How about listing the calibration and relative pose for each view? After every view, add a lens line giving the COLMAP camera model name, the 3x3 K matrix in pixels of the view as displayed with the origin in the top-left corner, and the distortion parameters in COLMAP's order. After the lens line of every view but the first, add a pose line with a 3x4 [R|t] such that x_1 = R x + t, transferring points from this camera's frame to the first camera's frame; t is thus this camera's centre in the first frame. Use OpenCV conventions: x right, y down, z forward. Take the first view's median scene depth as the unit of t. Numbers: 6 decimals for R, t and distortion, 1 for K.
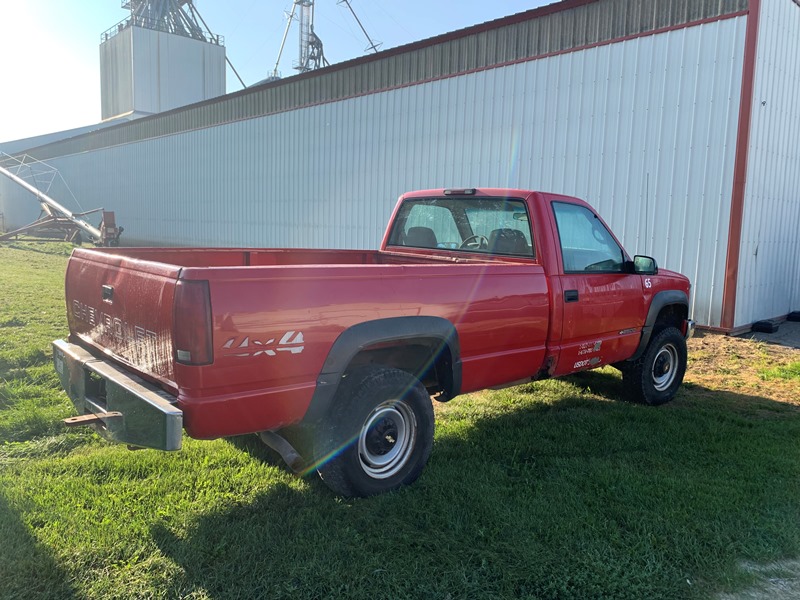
lens RADIAL K [[612.6, 0, 396.2], [0, 612.6, 297.5], [0, 0, 1]] dist [0.009043, 0.000719]
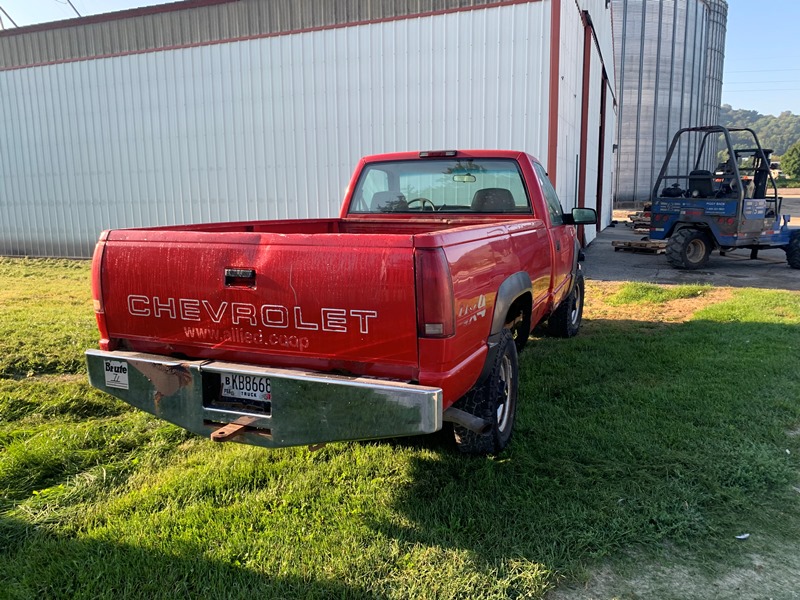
lens RADIAL K [[612.6, 0, 397.6], [0, 612.6, 299.2], [0, 0, 1]] dist [0.009043, 0.000719]
pose [[0.900765, -0.114168, 0.419032, -0.412397], [0.093135, 0.993162, 0.070387, -0.010687], [-0.424203, -0.024376, 0.905239, 0.100307]]
